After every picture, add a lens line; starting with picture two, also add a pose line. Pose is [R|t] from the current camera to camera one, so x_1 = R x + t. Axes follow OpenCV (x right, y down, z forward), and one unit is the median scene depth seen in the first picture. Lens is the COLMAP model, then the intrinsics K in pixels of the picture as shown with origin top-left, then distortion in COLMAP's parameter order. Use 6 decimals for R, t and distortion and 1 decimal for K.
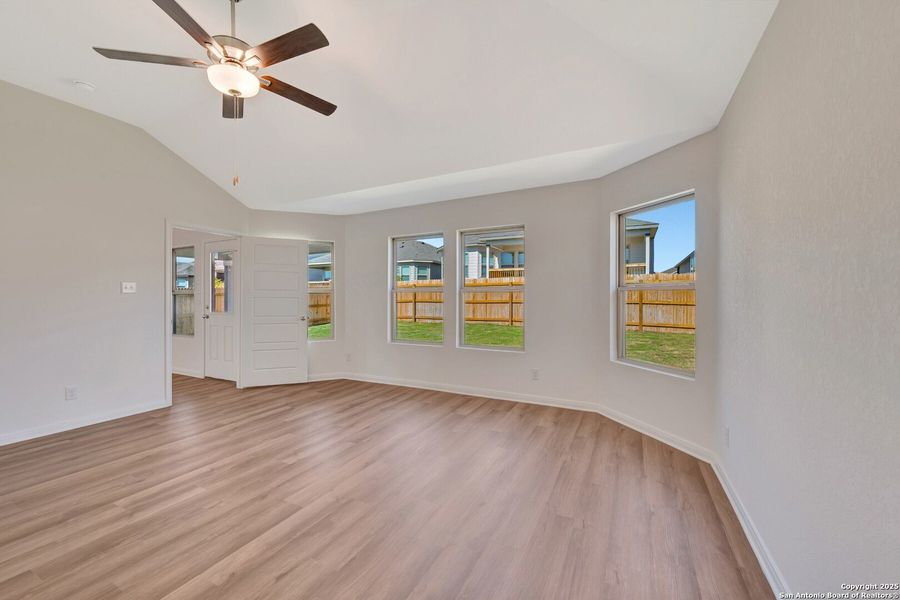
lens RADIAL K [[351.3, 0, 453.2], [0, 351.3, 302.9], [0, 0, 1]] dist [0.002188, -0.000836]
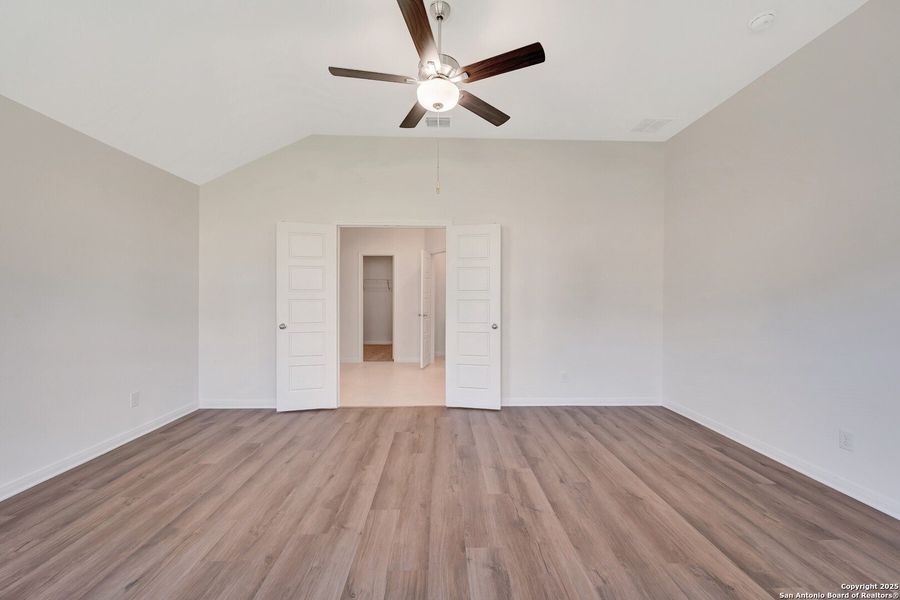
lens RADIAL K [[355.2, 0, 455.5], [0, 355.2, 301.1], [0, 0, 1]] dist [-0.000037, 0.000195]
pose [[-0.870031, 0.001440, -0.492996, -0.076403], [-0.009051, 0.999781, 0.018893, -0.017020], [0.492915, 0.020900, -0.869827, 1.070814]]
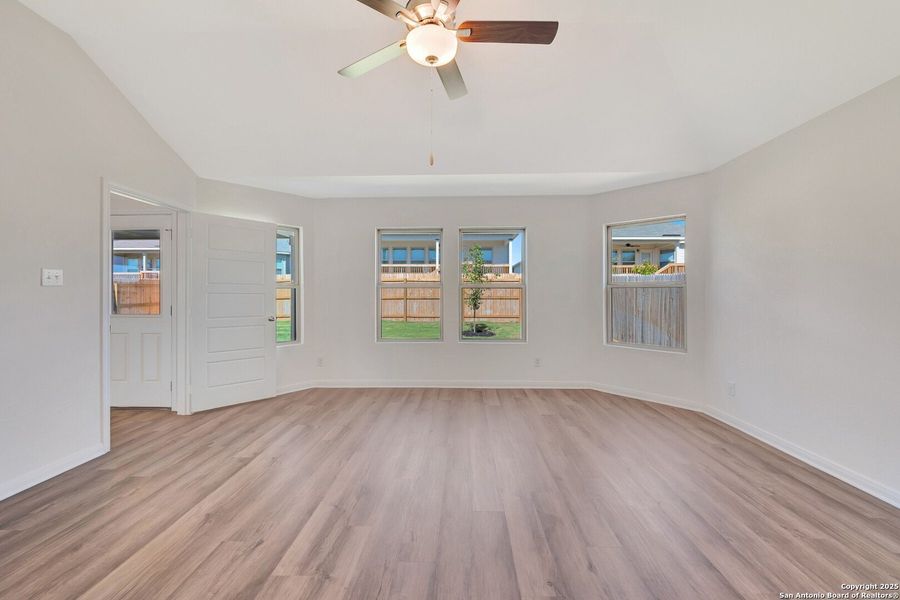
lens RADIAL K [[355.2, 0, 450.8], [0, 355.2, 297.9], [0, 0, 1]] dist [-0.000037, 0.000195]
pose [[0.906431, -0.005173, 0.422322, -0.521018], [0.006805, 0.999974, -0.002358, 0.000024], [-0.422299, 0.005011, 0.906443, 0.097424]]
